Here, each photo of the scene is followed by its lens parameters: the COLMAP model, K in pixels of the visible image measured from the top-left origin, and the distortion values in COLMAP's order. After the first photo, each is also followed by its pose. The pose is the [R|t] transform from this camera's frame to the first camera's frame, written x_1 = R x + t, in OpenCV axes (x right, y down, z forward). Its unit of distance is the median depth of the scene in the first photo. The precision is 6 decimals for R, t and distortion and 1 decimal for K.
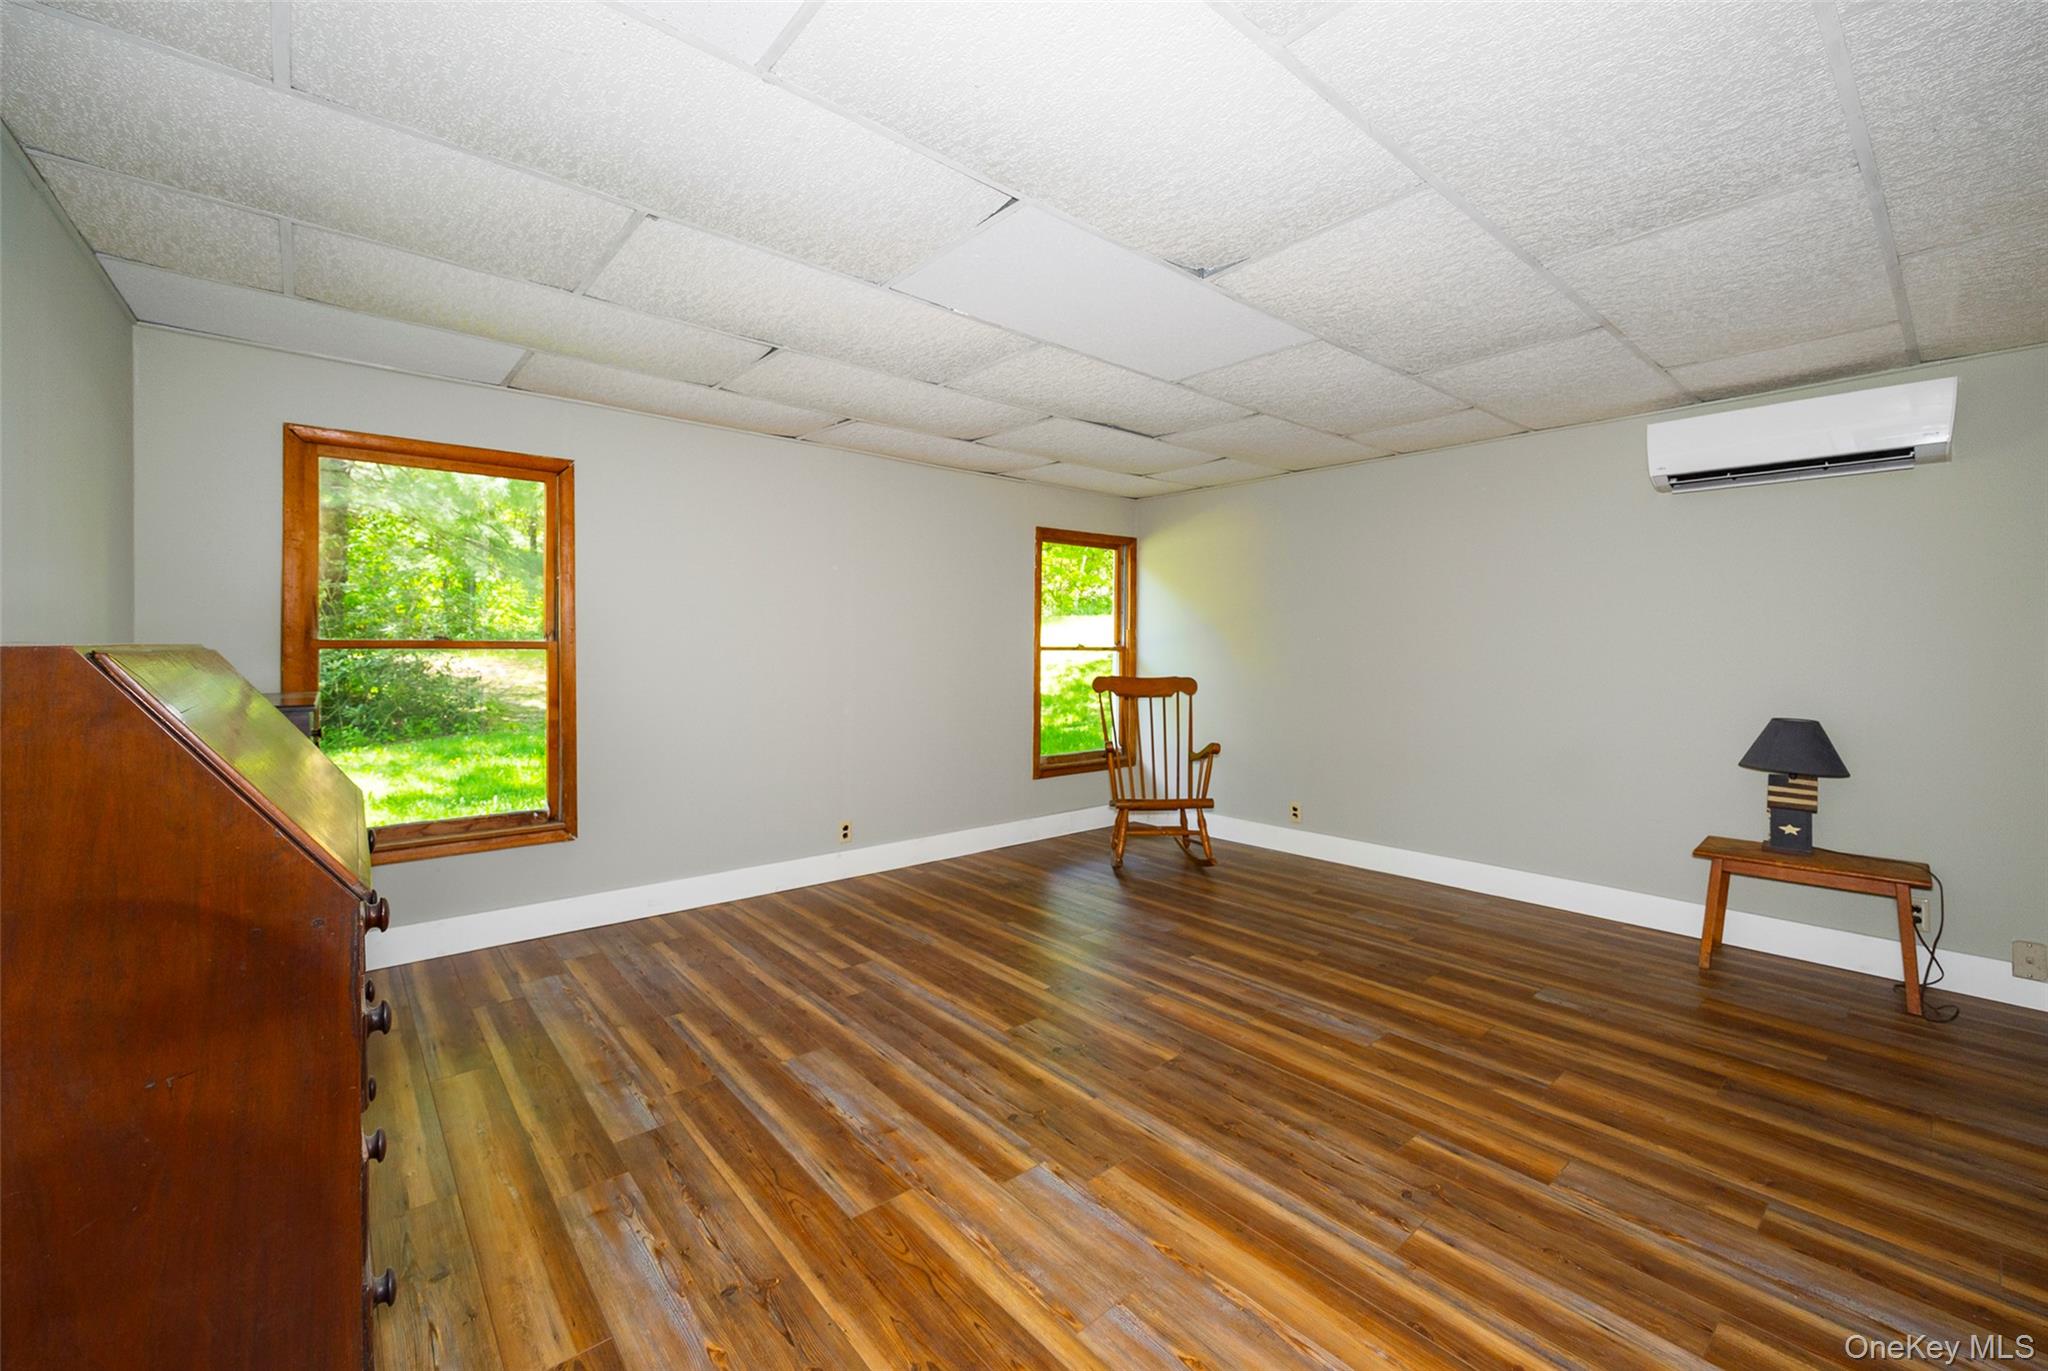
lens RADIAL K [[816.6, 0, 1016.5], [0, 816.6, 650.0], [0, 0, 1]] dist [0.000163, 0.000047]
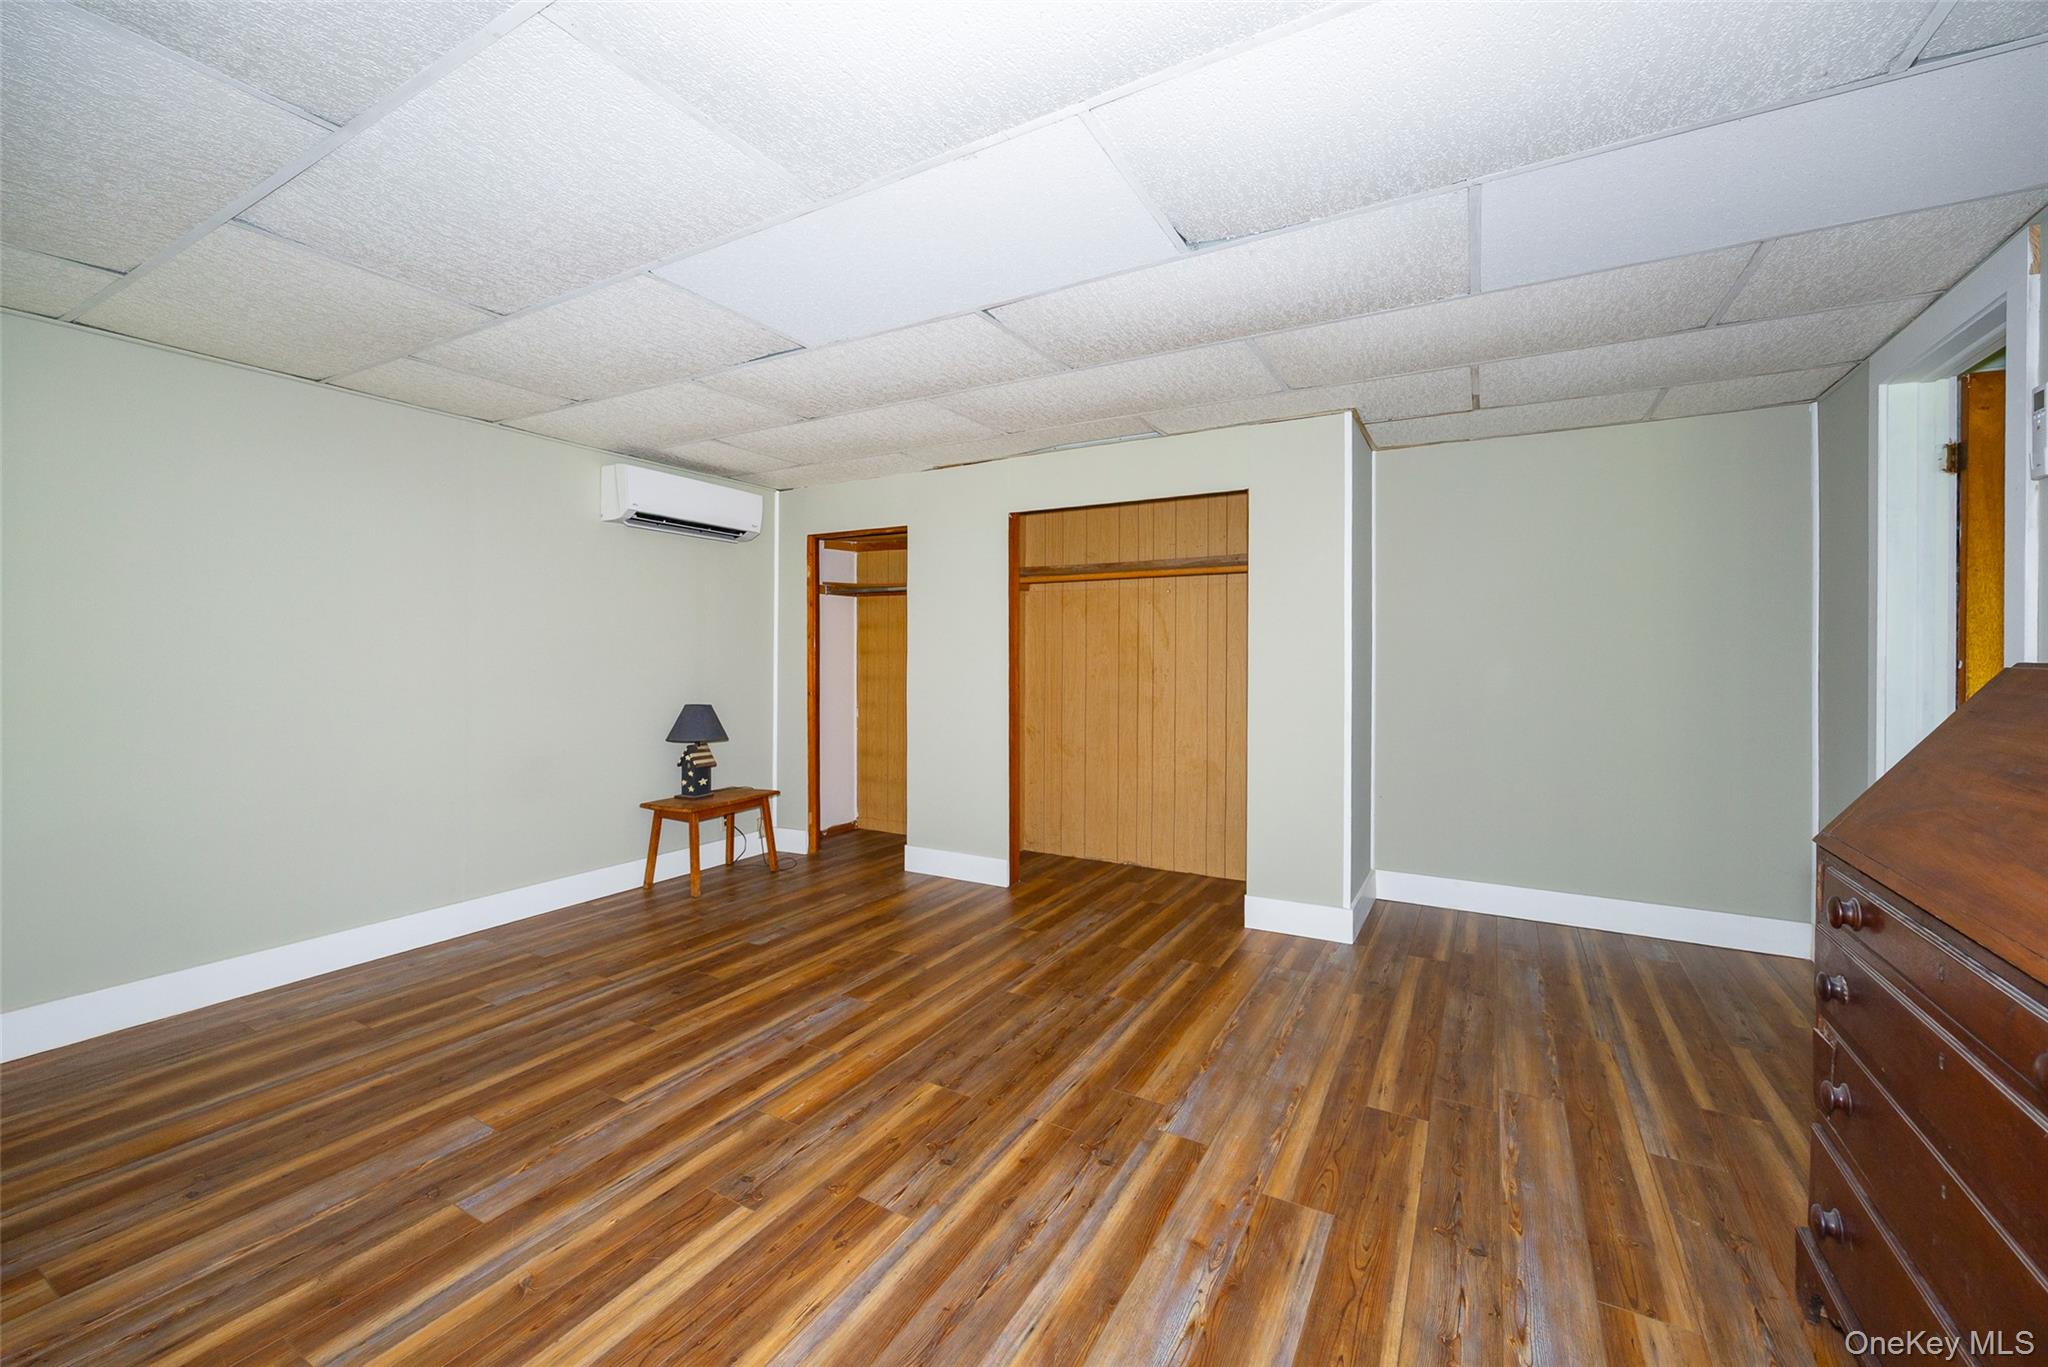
lens RADIAL K [[816.6, 0, 1016.5], [0, 816.6, 648.0], [0, 0, 1]] dist [0.000163, 0.000047]
pose [[-0.335149, 0.005018, 0.942152, -0.770355], [-0.000989, 0.999983, -0.005678, -0.007607], [-0.942165, -0.002835, -0.335138, 1.277127]]
